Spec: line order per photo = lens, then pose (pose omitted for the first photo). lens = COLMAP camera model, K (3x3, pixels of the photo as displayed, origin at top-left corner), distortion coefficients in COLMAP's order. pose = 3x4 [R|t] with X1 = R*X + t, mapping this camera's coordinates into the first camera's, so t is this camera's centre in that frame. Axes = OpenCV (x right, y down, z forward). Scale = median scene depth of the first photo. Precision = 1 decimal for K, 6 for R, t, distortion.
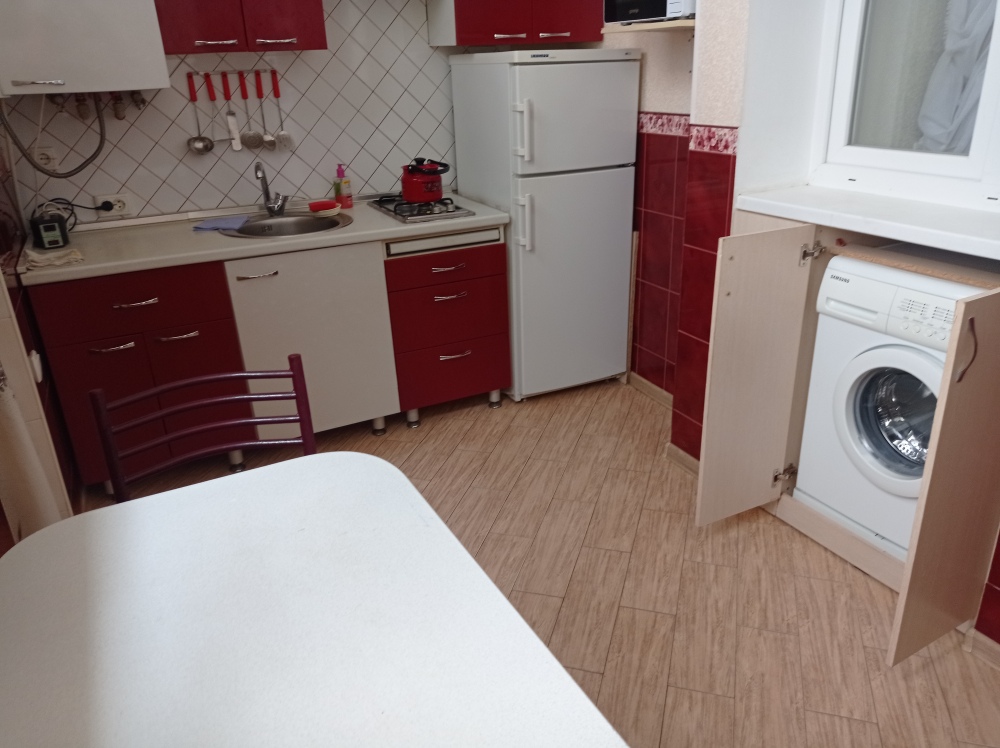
lens RADIAL K [[754.1, 0, 505.7], [0, 754.1, 371.5], [0, 0, 1]] dist [0.043117, -0.060330]
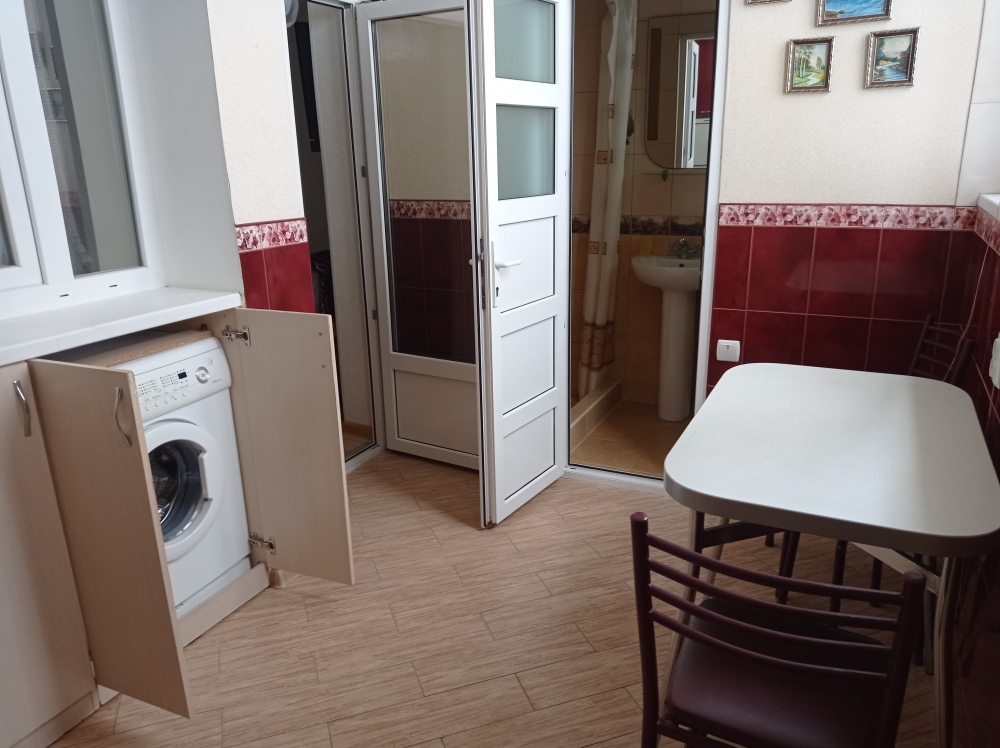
lens RADIAL K [[754.1, 0, 503.7], [0, 754.1, 376.5], [0, 0, 1]] dist [0.043117, -0.060330]
pose [[-0.590593, -0.188706, 0.784596, -0.719243], [0.341385, 0.822560, 0.454809, -0.494047], [-0.731202, 0.536456, -0.421377, 1.275377]]
